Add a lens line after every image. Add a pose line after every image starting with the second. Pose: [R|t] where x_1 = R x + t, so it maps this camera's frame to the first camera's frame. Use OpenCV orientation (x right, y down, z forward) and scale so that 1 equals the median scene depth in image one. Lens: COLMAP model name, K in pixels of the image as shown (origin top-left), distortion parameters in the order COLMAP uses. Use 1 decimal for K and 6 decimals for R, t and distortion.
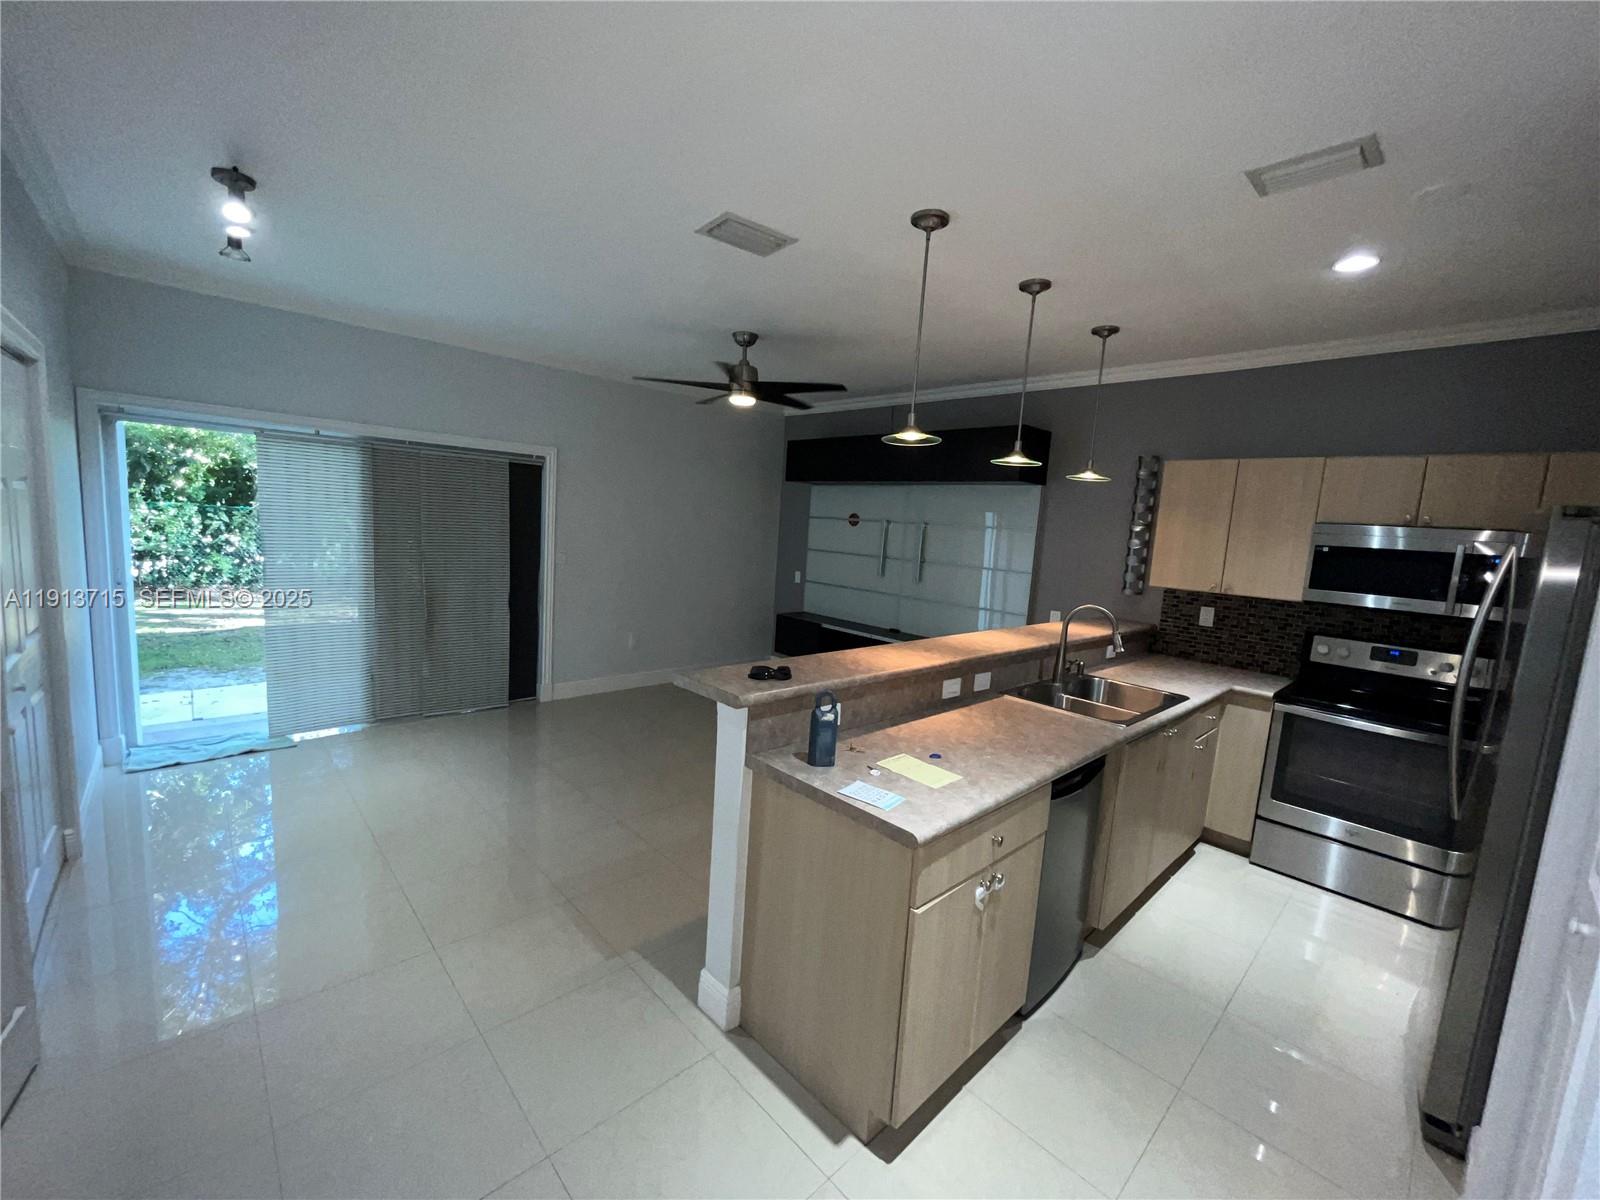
lens RADIAL K [[645.6, 0, 795.3], [0, 645.6, 603.3], [0, 0, 1]] dist [-0.001218, -0.000433]
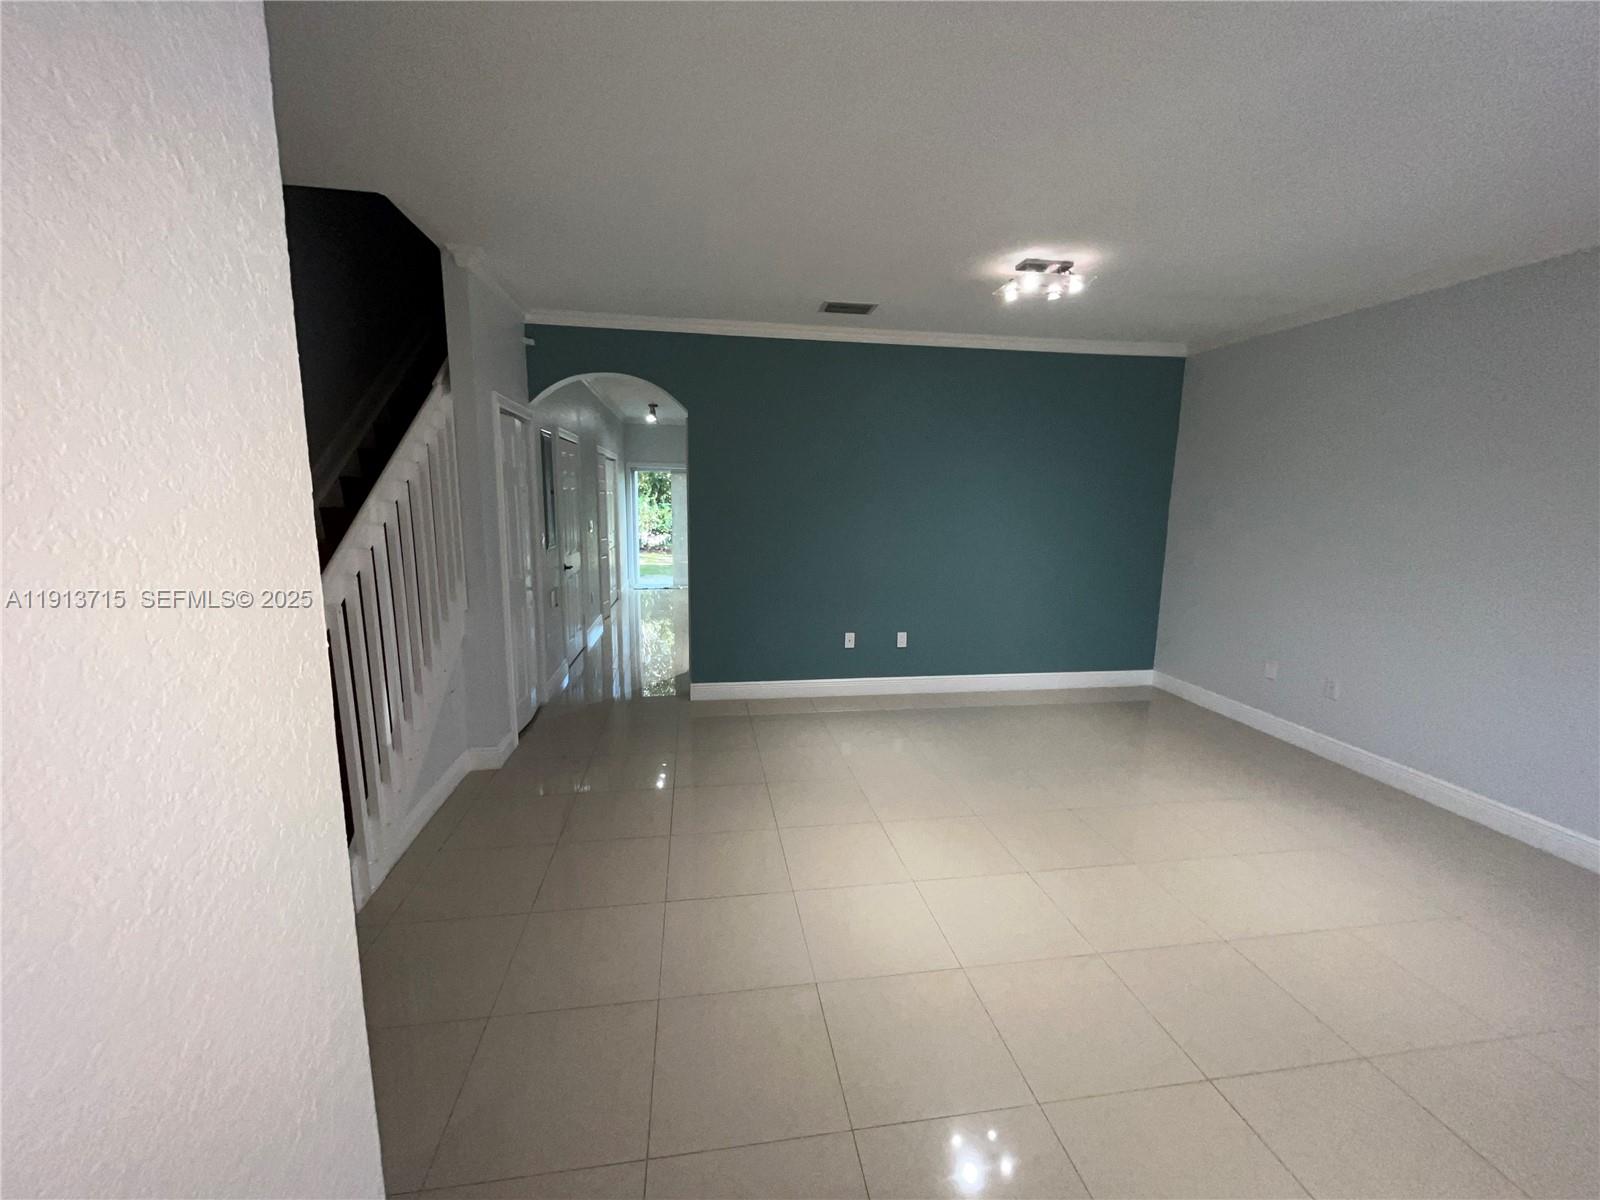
lens RADIAL K [[645.6, 0, 795.3], [0, 645.6, 603.3], [0, 0, 1]] dist [-0.001218, -0.000433]
pose [[0.823532, 0.041485, -0.565751, 0.439596], [-0.032873, 0.999136, 0.025412, 0.077350], [0.566316, -0.002330, 0.824185, -0.359413]]
